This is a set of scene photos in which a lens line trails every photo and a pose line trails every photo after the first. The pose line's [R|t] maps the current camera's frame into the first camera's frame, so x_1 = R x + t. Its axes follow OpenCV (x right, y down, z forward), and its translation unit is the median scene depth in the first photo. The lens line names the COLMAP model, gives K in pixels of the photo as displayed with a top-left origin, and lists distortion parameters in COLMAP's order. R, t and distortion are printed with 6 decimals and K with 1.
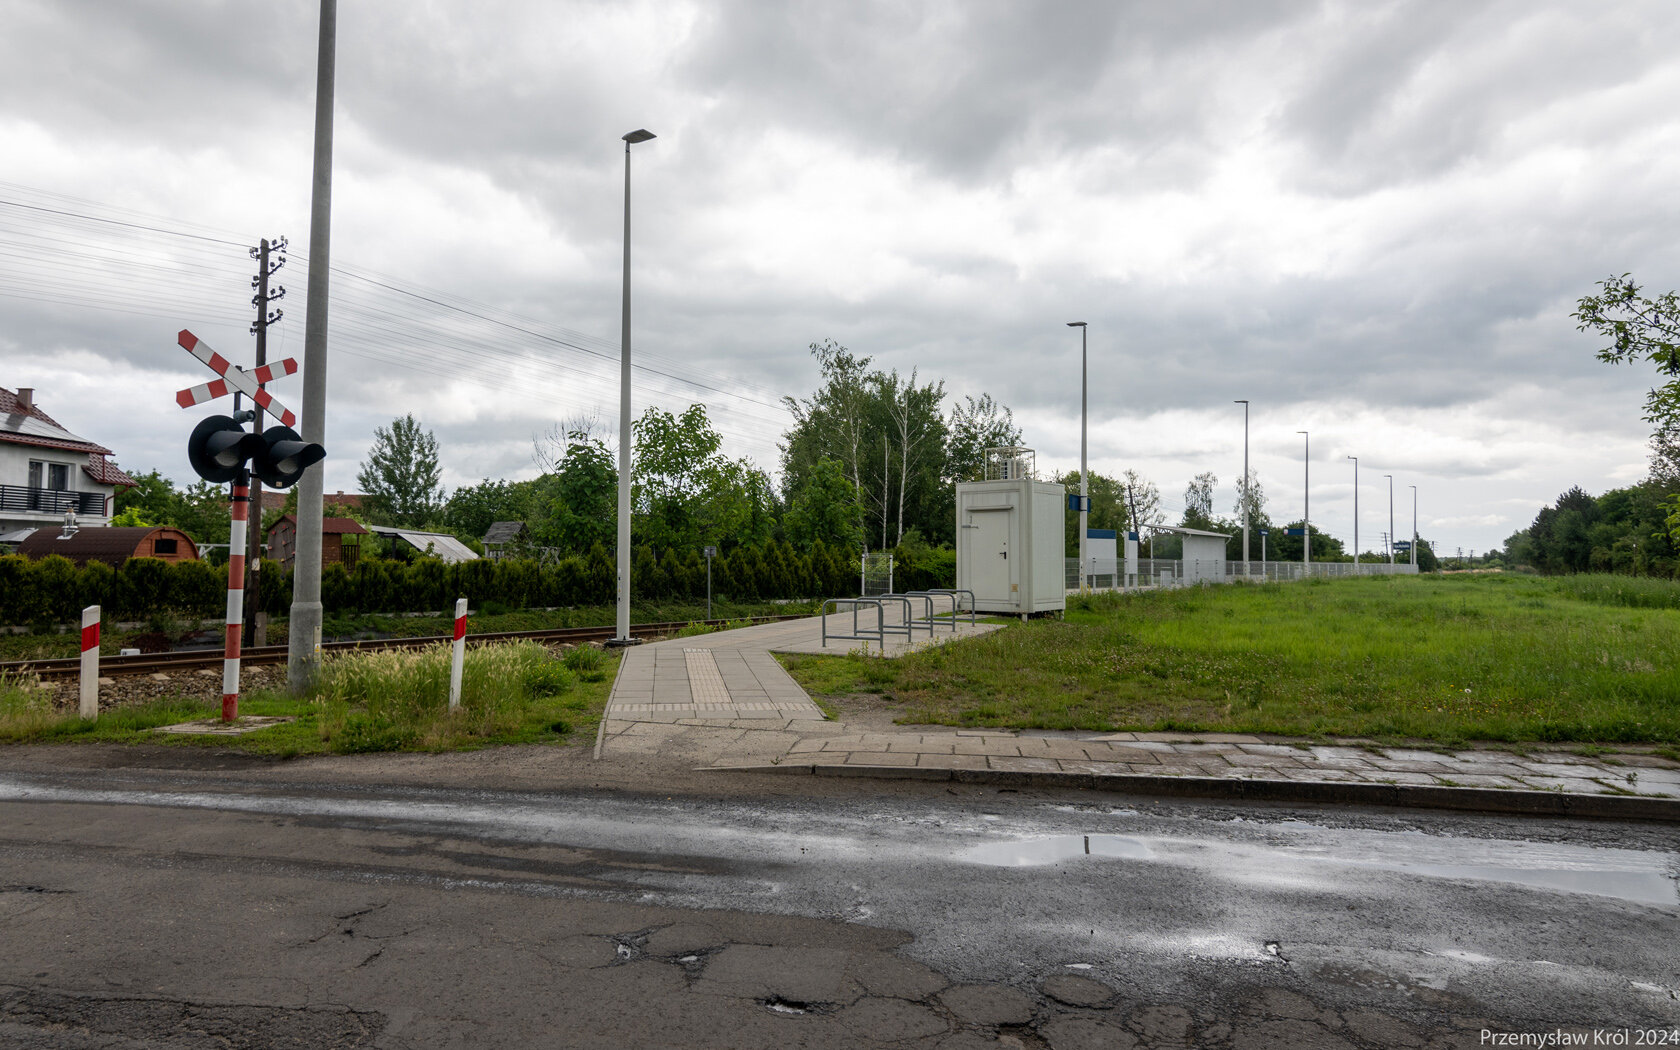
lens RADIAL K [[1641.3, 0, 840.0], [0, 1641.3, 525.0], [0, 0, 1]] dist [0.002534, 0.006010]
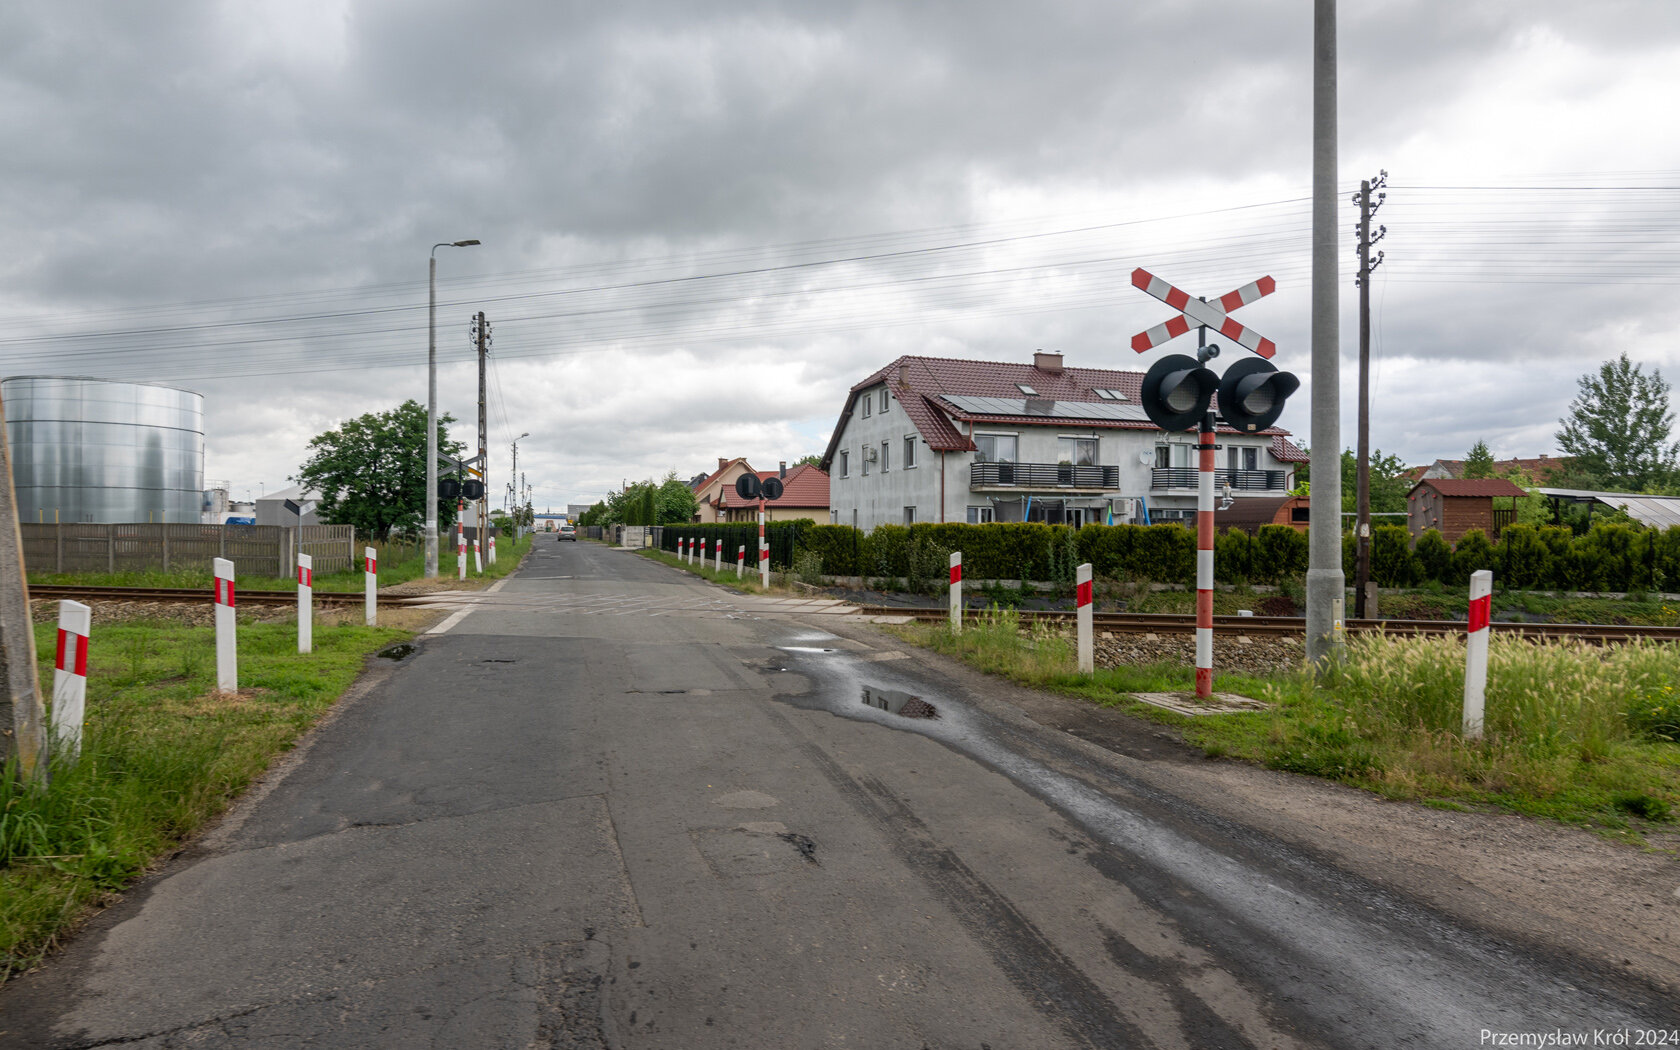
lens RADIAL K [[917.3, 0, 840.0], [0, 917.3, 525.0], [0, 0, 1]] dist [-0.000785, 0.001515]
pose [[0.395156, -0.010072, -0.918559, 0.007039], [0.004936, 0.999949, -0.008840, 0.023000], [0.918601, -0.001041, 0.395185, 0.495797]]
